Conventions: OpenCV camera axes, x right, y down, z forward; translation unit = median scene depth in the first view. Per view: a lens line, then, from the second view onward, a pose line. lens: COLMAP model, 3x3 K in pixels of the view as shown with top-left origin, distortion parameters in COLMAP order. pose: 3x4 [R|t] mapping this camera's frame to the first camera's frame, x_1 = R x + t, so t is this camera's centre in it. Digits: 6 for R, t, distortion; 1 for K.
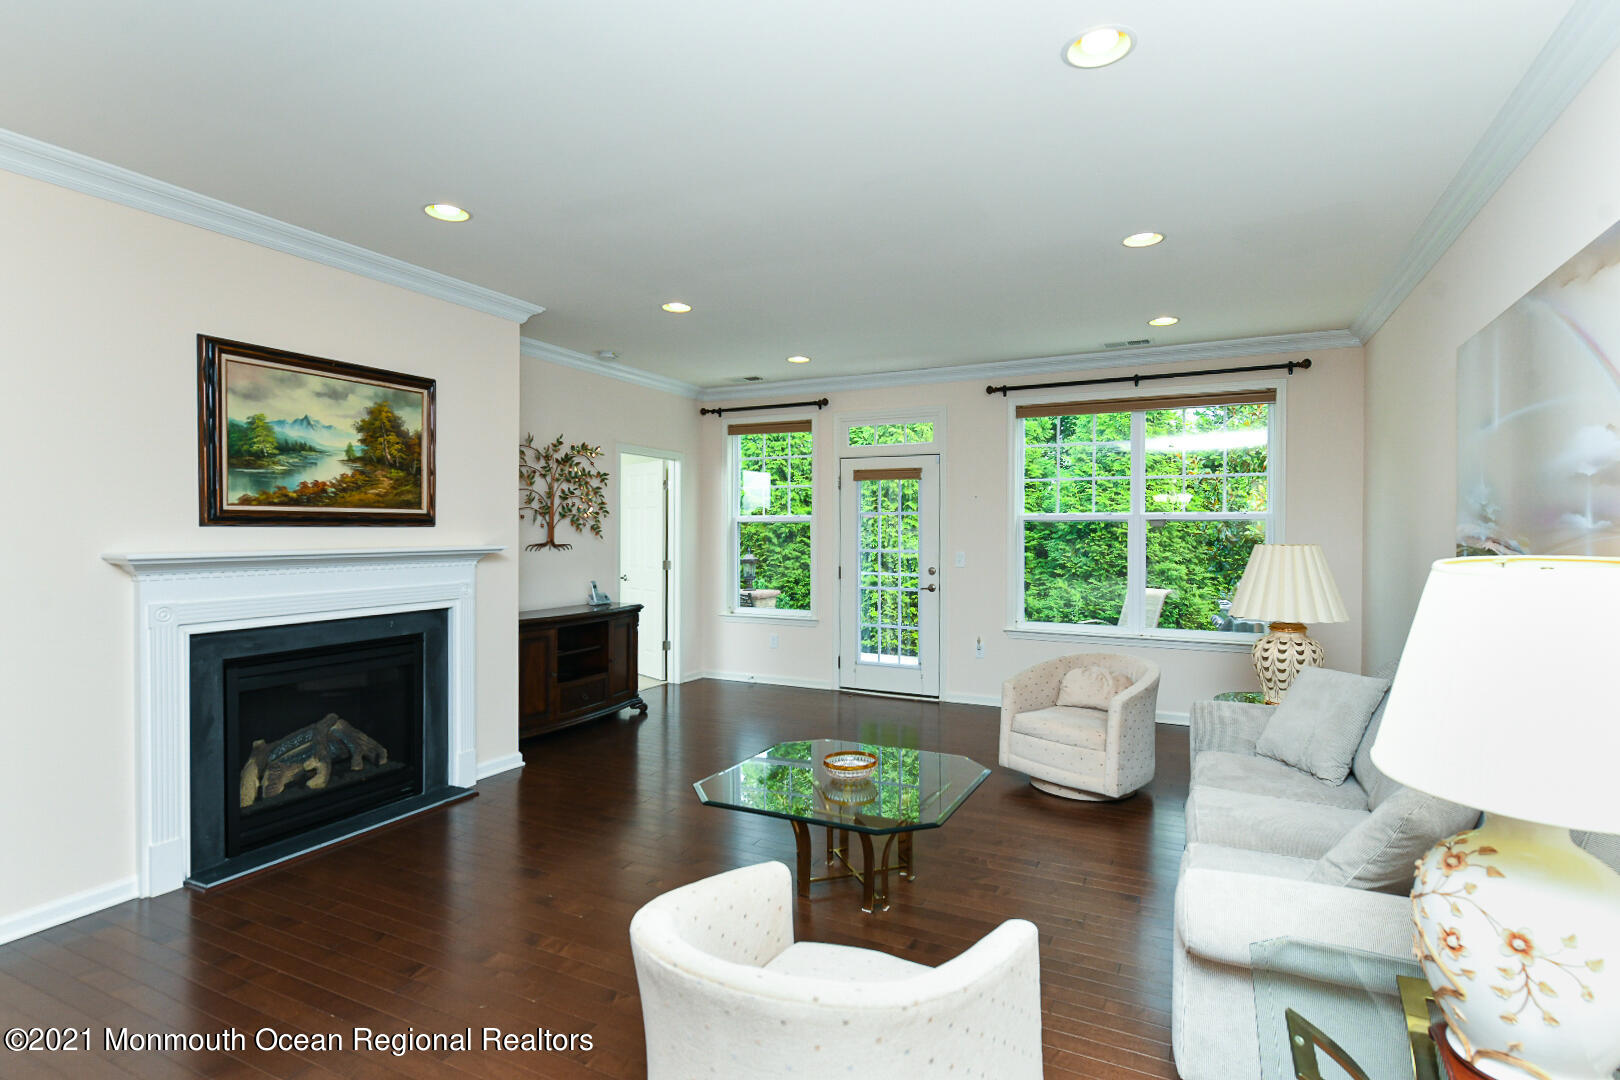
lens RADIAL K [[723.1, 0, 804.6], [0, 723.1, 533.0], [0, 0, 1]] dist [0.001643, 0.000254]
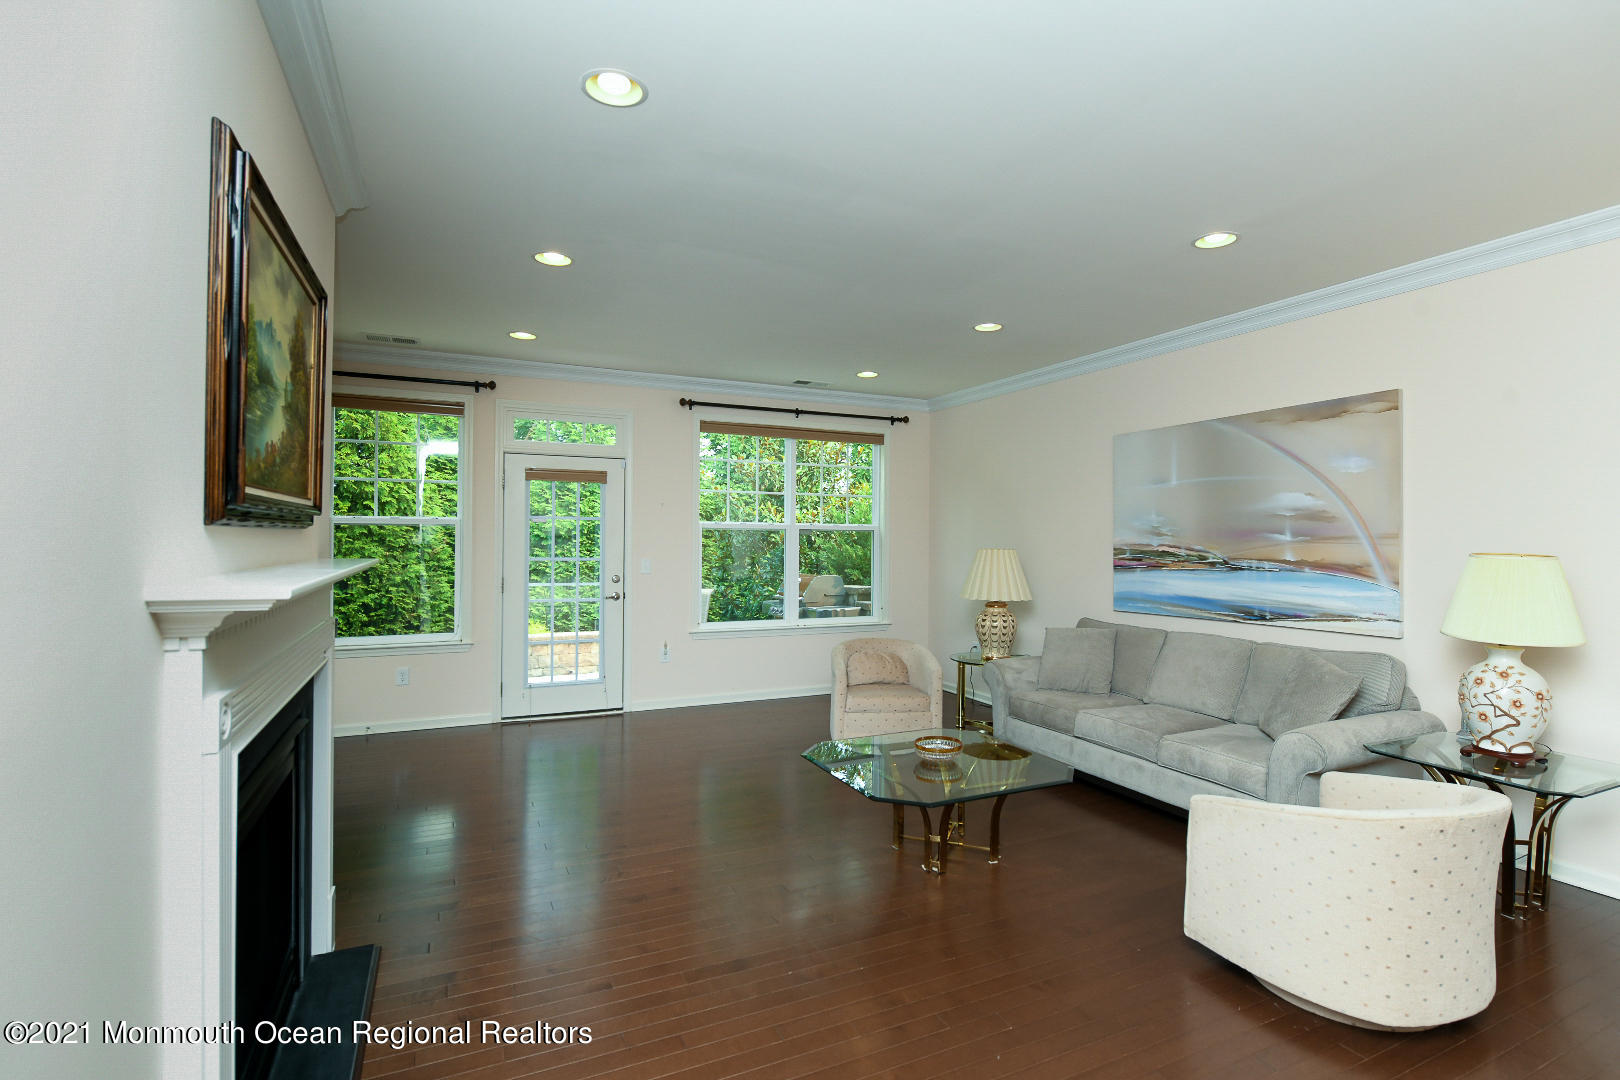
lens RADIAL K [[723.1, 0, 804.6], [0, 723.1, 533.0], [0, 0, 1]] dist [0.001643, 0.000254]
pose [[0.664051, 0.008463, 0.747639, -0.430700], [-0.002487, 0.999955, -0.009110, -0.000559], [-0.747683, 0.004190, 0.664043, 0.191448]]
